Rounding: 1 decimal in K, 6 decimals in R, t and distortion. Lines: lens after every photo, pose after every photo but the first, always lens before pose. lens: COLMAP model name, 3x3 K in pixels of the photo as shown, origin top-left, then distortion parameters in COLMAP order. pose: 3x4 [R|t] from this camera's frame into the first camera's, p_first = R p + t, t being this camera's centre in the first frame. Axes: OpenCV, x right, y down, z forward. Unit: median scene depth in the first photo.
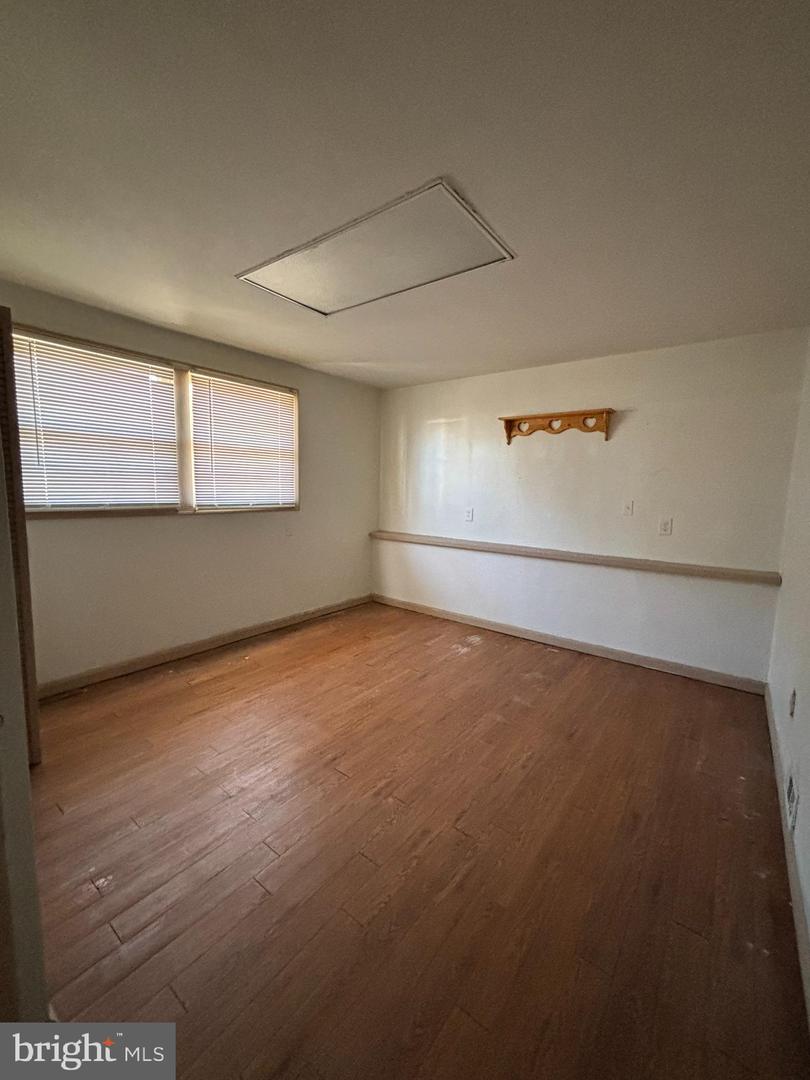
lens RADIAL K [[437.0, 0, 407.1], [0, 437.0, 534.2], [0, 0, 1]] dist [0.001892, 0.000347]
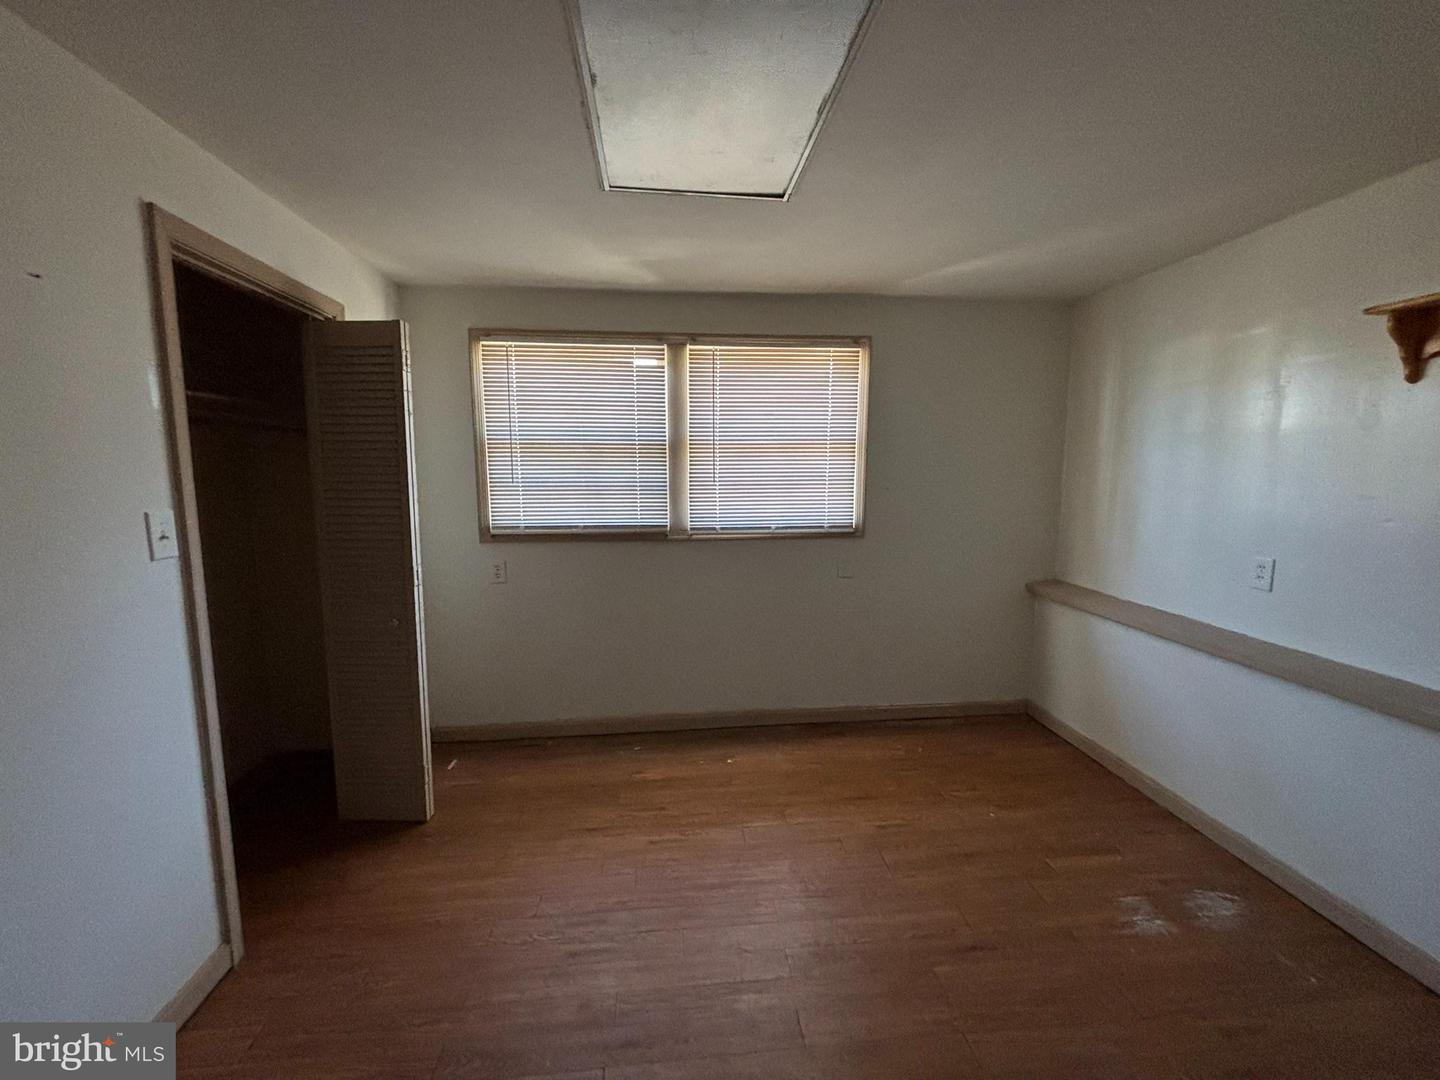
lens RADIAL K [[582.6, 0, 720.5], [0, 582.6, 534.8], [0, 0, 1]] dist [0.001892, 0.000347]
pose [[0.677801, 0.058453, -0.732918, 0.240129], [-0.061622, 0.997844, 0.022593, -0.075530], [0.732659, 0.029850, 0.679941, 0.360640]]
